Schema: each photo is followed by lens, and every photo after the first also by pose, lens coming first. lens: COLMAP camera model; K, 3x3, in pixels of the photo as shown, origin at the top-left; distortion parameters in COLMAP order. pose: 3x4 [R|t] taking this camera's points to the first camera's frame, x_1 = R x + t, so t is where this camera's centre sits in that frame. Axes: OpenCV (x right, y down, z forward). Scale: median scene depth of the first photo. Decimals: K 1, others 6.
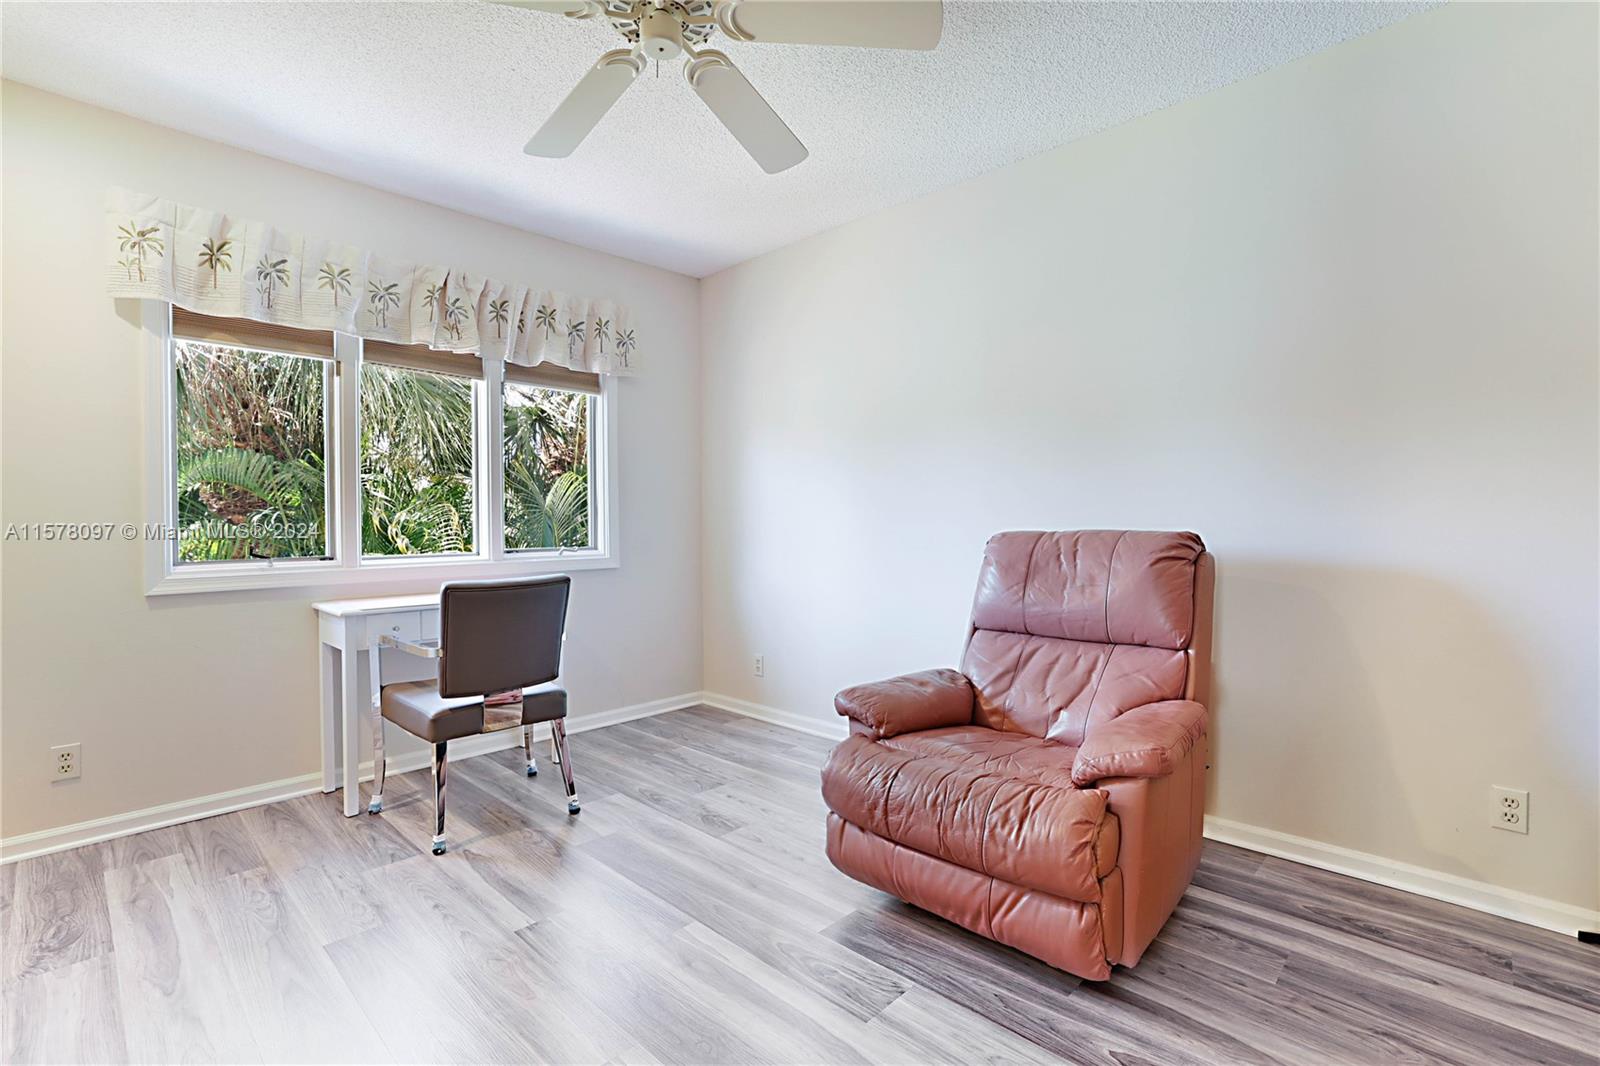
lens RADIAL K [[728.5, 0, 793.0], [0, 728.5, 538.6], [0, 0, 1]] dist [-0.033007, 0.010864]
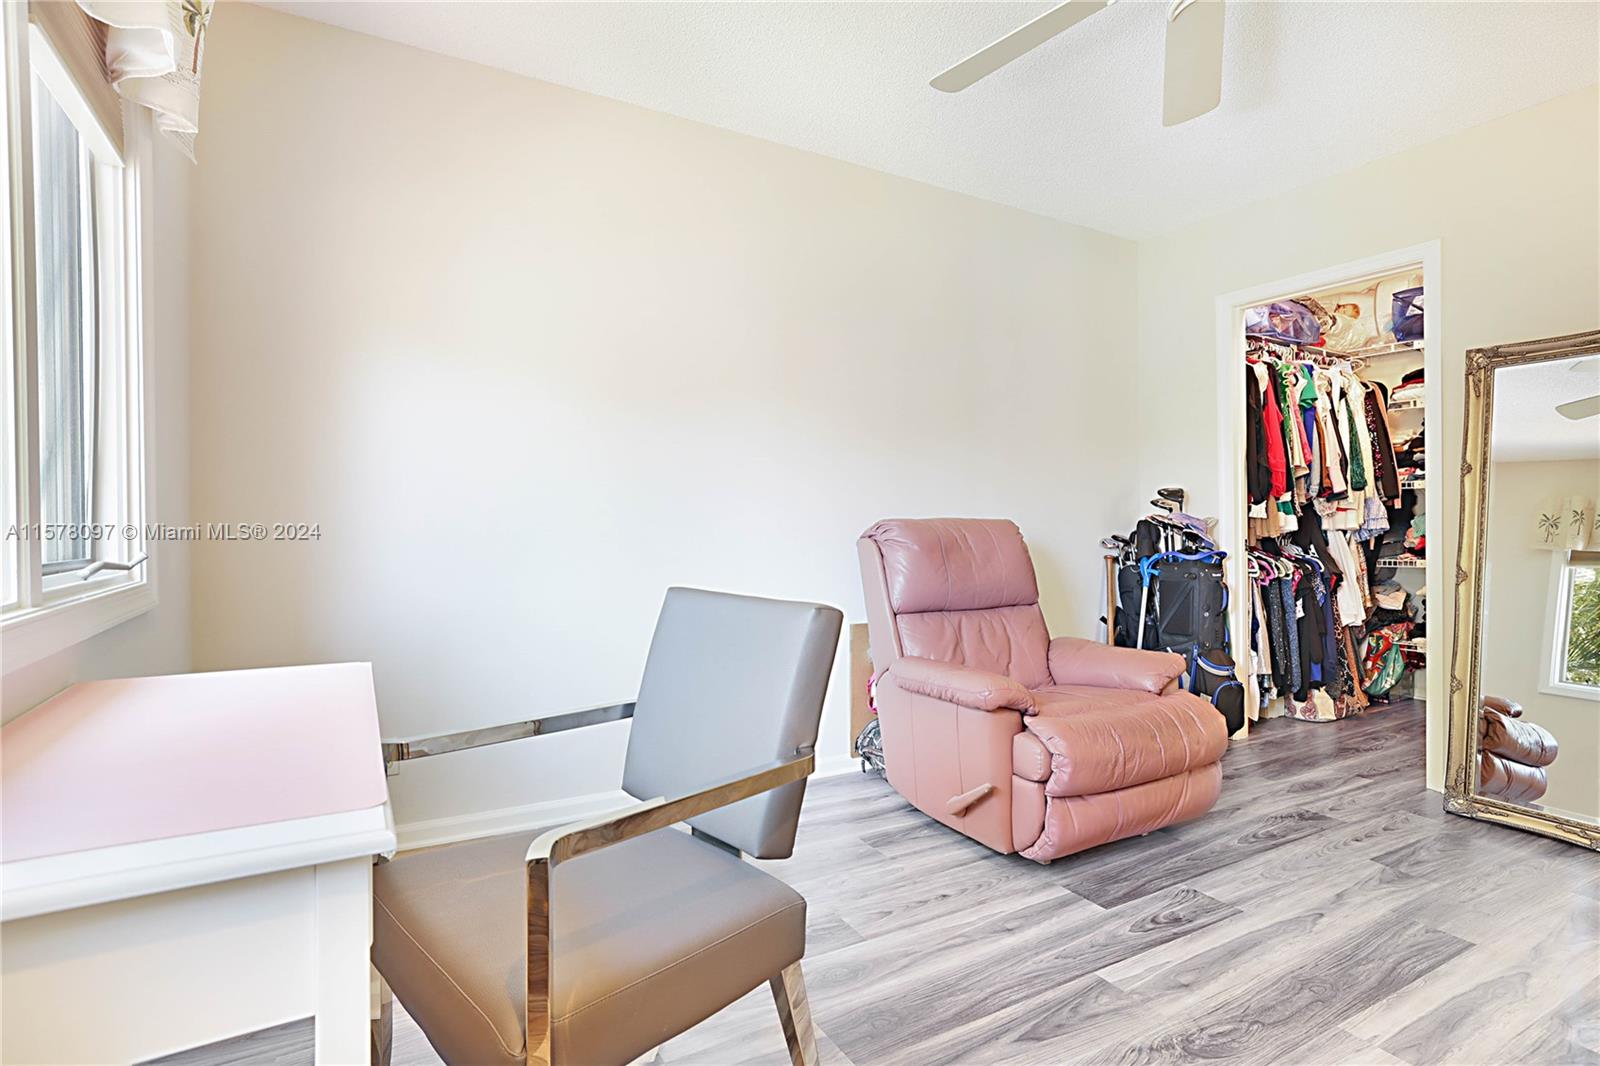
lens RADIAL K [[799.3, 0, 796.0], [0, 799.3, 524.2], [0, 0, 1]] dist [-0.012093, 0.006269]
pose [[0.284230, -0.001177, 0.958755, -1.306064], [0.020665, 0.999774, -0.004899, -0.001287], [-0.958533, 0.021205, 0.284191, 1.219966]]
